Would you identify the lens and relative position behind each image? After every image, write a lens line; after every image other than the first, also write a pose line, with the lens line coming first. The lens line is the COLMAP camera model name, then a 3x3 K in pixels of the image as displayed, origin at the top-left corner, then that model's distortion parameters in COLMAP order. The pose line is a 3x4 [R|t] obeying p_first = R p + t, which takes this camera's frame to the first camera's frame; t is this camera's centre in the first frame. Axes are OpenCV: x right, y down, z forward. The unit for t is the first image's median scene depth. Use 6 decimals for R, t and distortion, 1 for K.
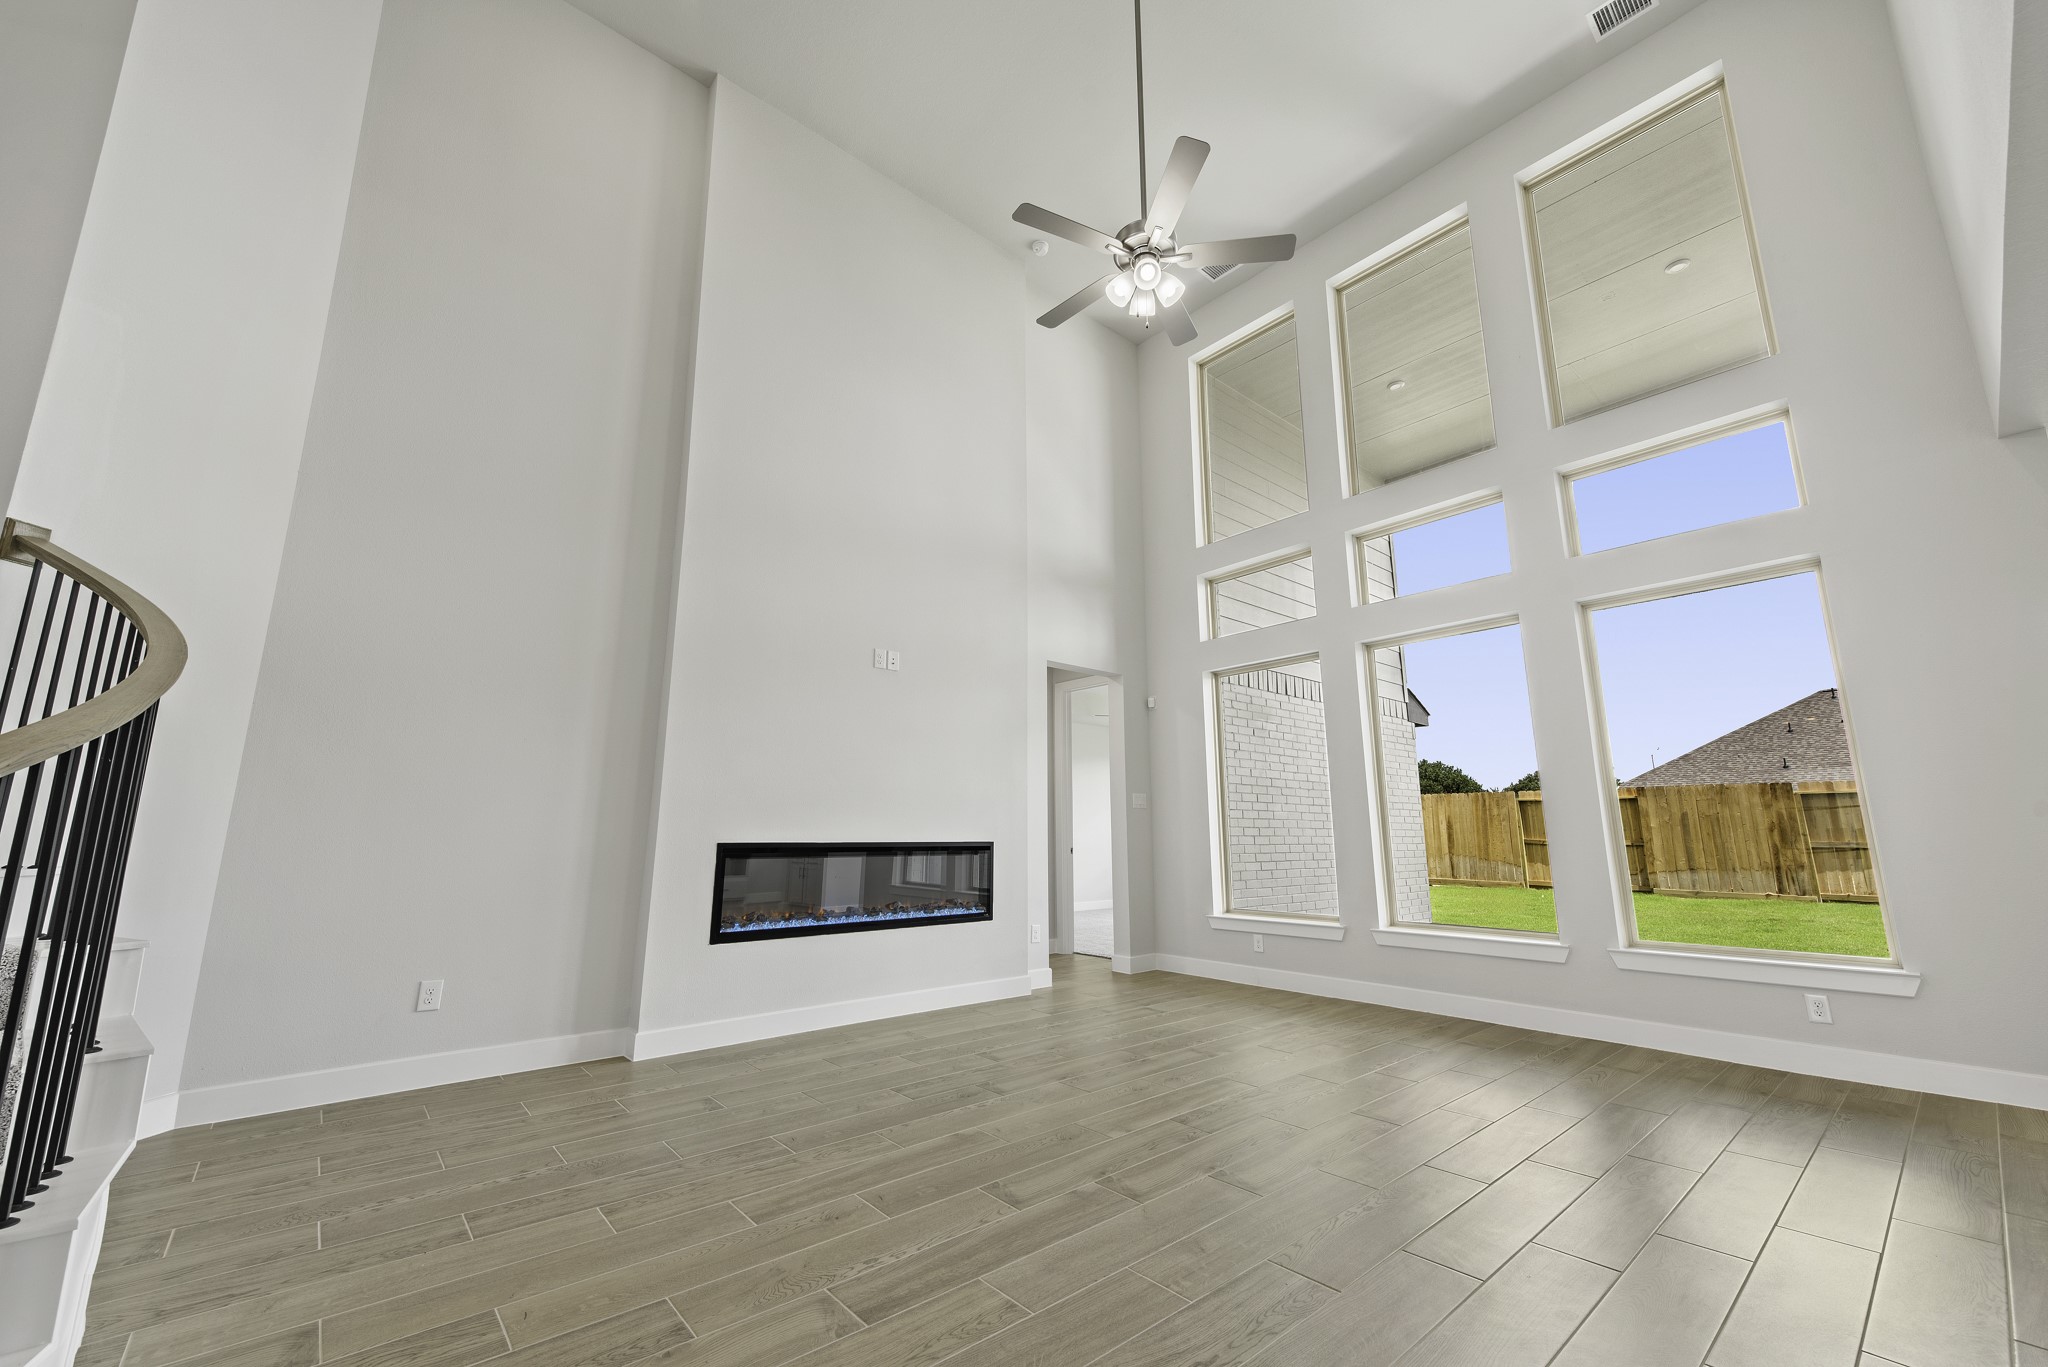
lens RADIAL K [[804.8, 0, 1032.7], [0, 804.8, 683.8], [0, 0, 1]] dist [0.009446, -0.001300]
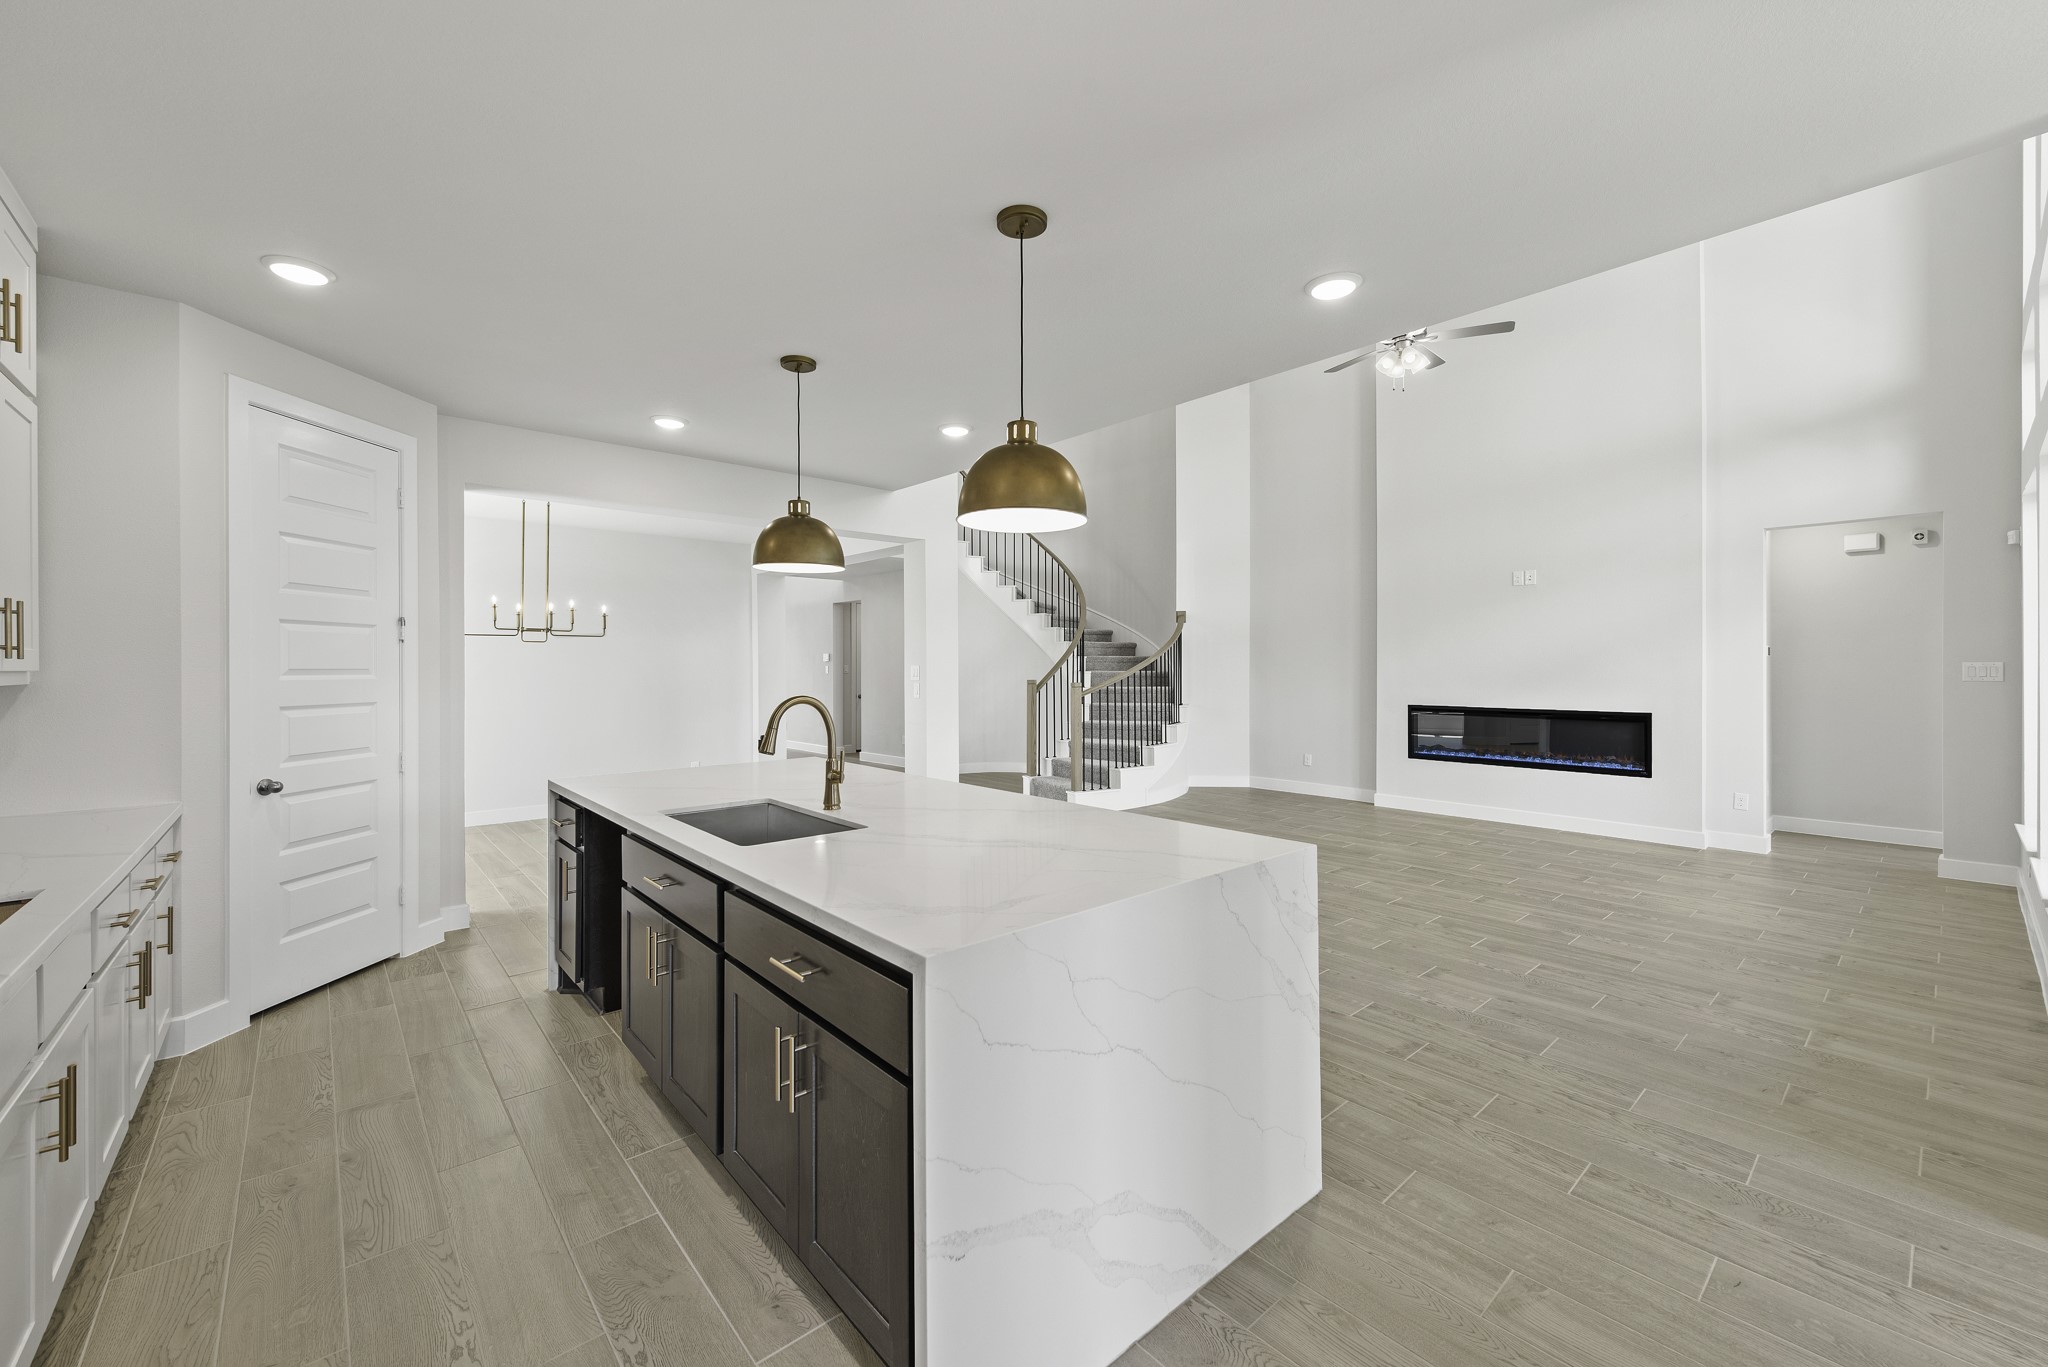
lens RADIAL K [[804.8, 0, 1014.0], [0, 804.8, 668.3], [0, 0, 1]] dist [0.009446, -0.001300]
pose [[-0.008404, 0.003487, -0.999959, 0.898781], [0.190853, 0.981617, 0.001819, -0.036278], [0.981583, -0.190830, -0.008915, 0.095474]]
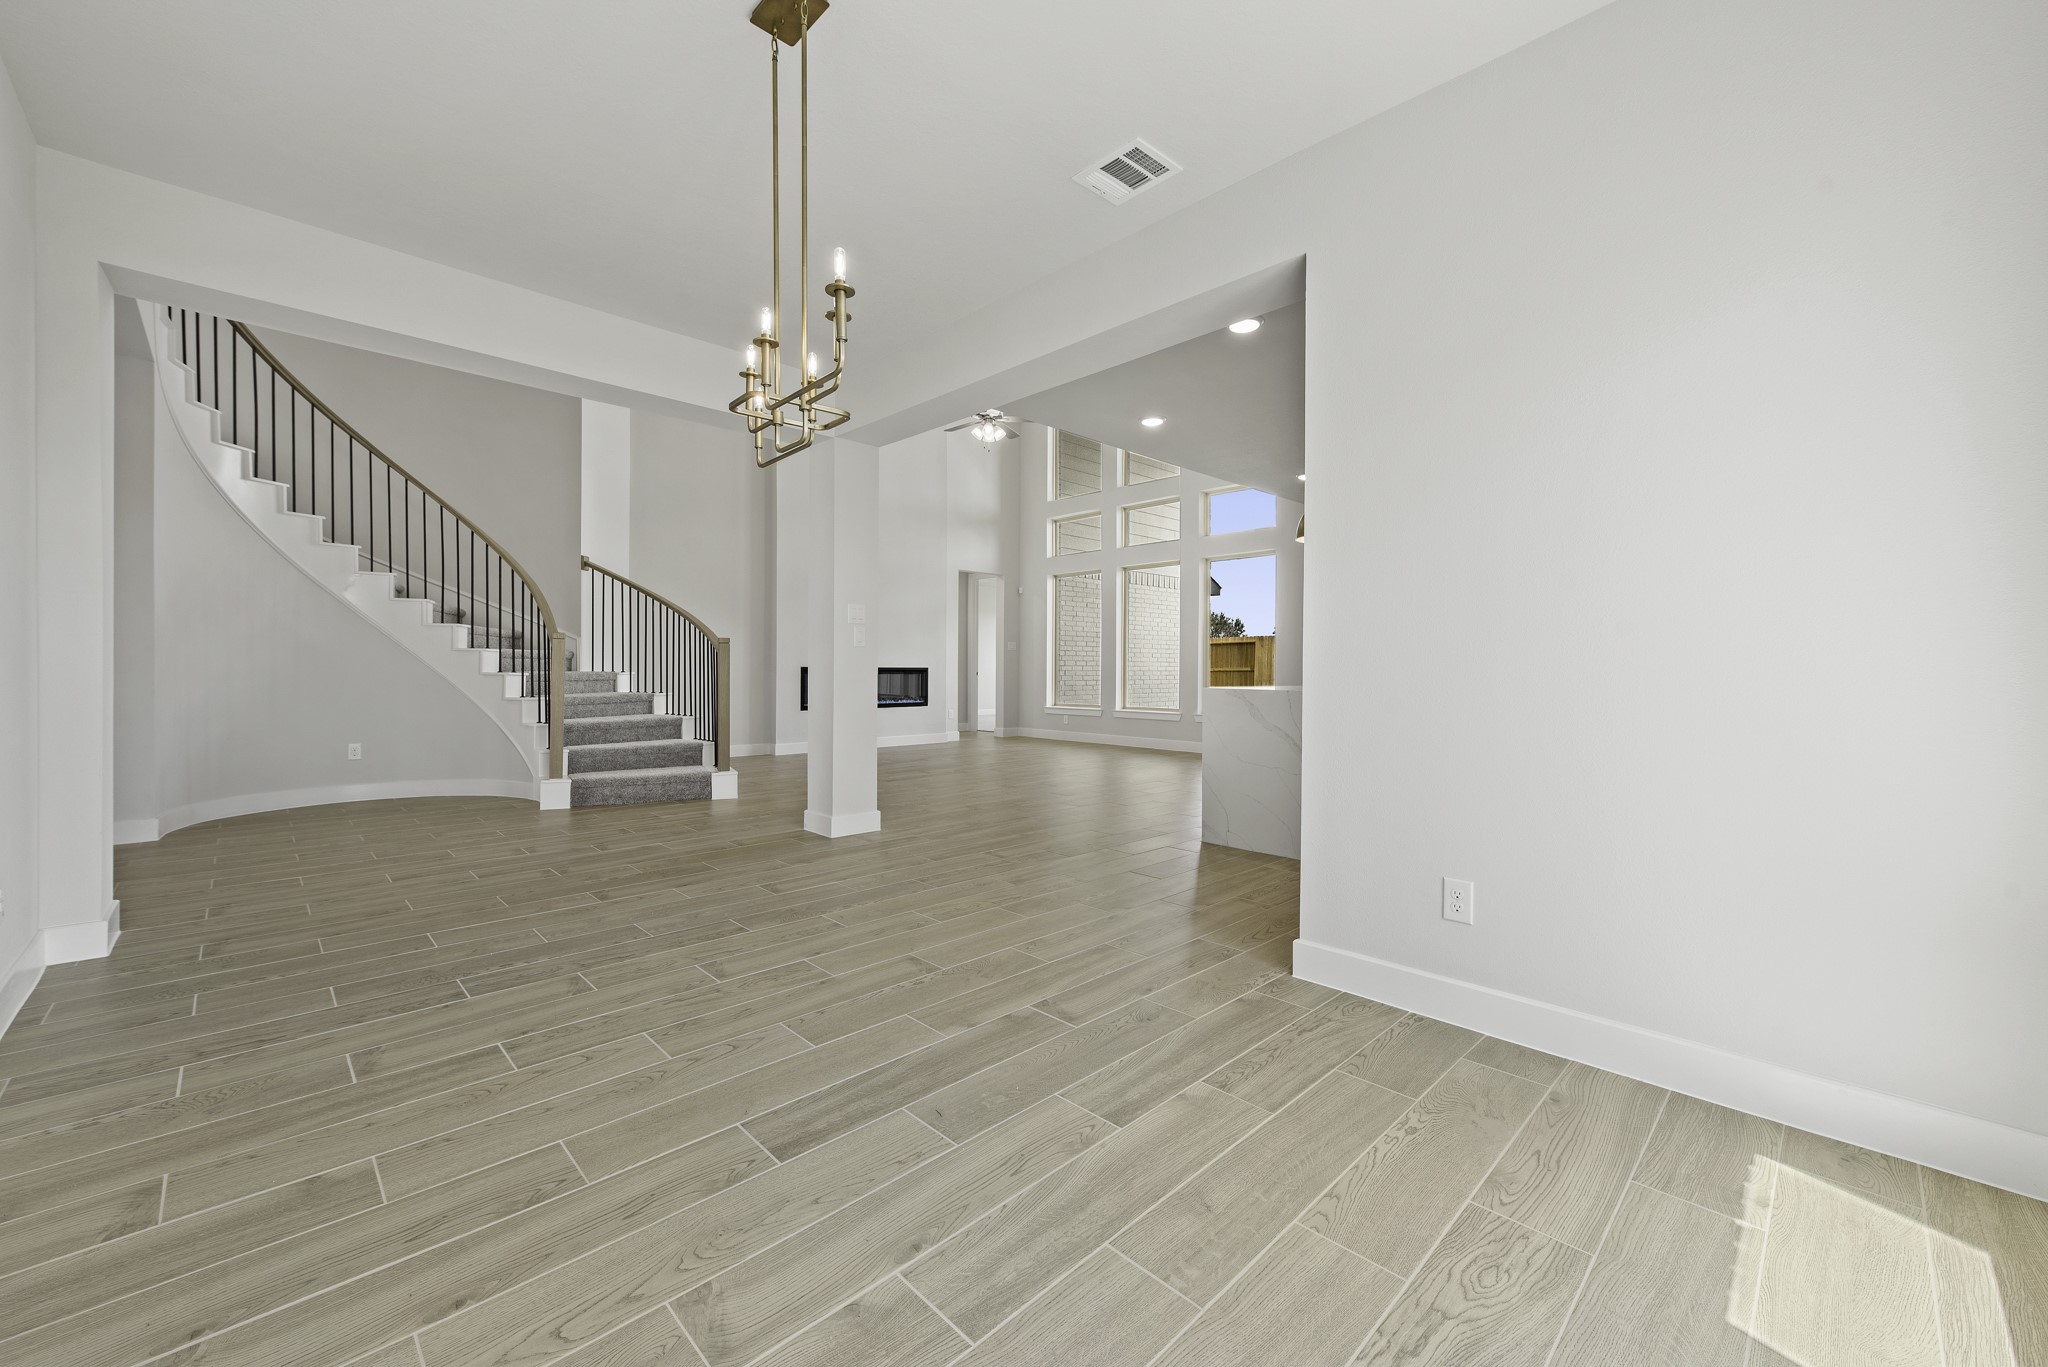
lens RADIAL K [[804.8, 0, 1030.7], [0, 804.8, 678.1], [0, 0, 1]] dist [0.009446, -0.001300]
pose [[0.998253, 0.006317, 0.058742, 0.068865], [-0.018077, 0.979240, 0.201897, -0.144331], [-0.056248, -0.202606, 0.977644, -0.752821]]
